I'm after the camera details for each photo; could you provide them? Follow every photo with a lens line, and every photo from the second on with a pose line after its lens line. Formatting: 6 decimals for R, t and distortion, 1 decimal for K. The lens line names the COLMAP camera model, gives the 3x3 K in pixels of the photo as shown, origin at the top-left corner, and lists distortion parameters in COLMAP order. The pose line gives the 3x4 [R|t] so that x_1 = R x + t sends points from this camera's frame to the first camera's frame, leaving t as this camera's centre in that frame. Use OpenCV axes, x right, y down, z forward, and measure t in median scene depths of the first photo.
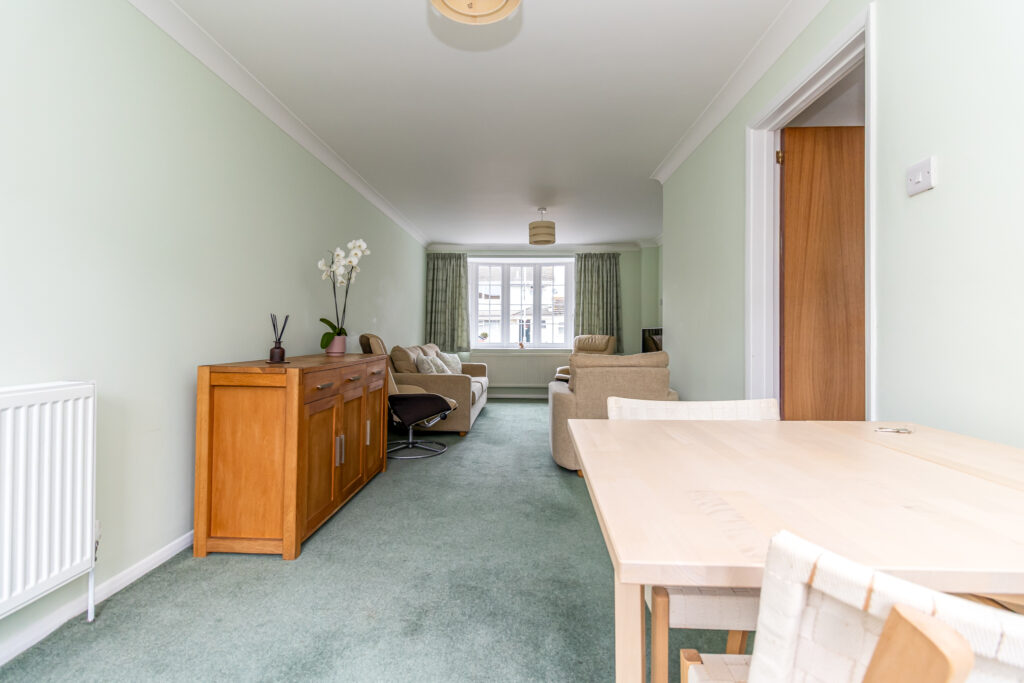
lens RADIAL K [[468.6, 0, 512.0], [0, 468.6, 332.6], [0, 0, 1]] dist [0.003832, 0.000310]
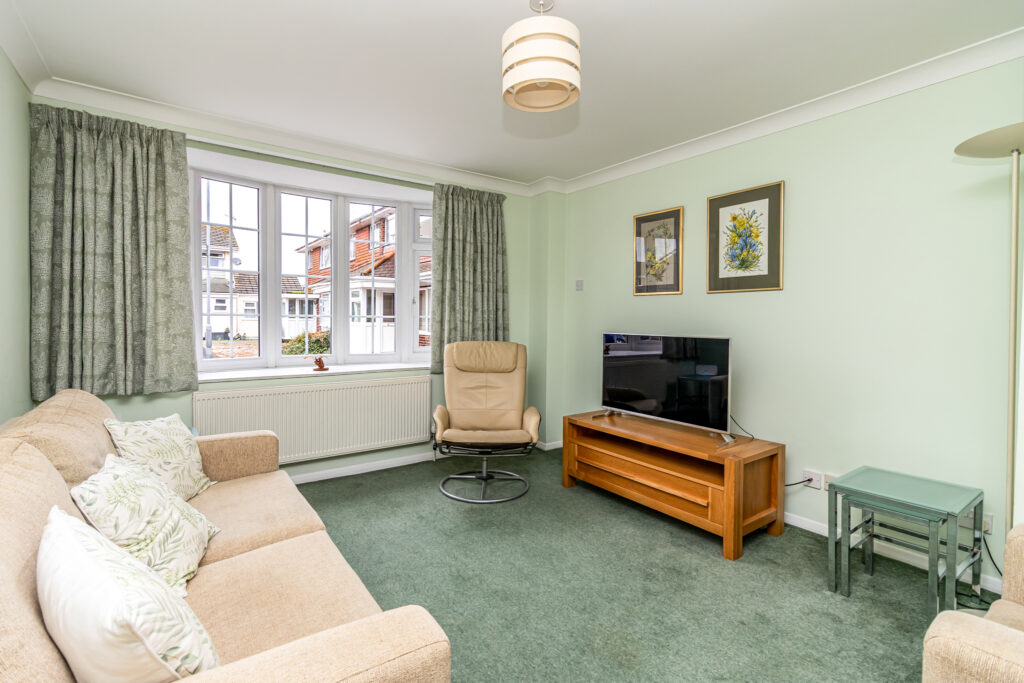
lens RADIAL K [[468.6, 0, 512.0], [0, 468.6, 332.6], [0, 0, 1]] dist [0.003832, 0.000310]
pose [[0.787465, -0.020100, 0.616032, -0.122391], [-0.005390, 0.999205, 0.039492, -0.023103], [-0.616336, -0.034419, 0.786730, 0.529265]]
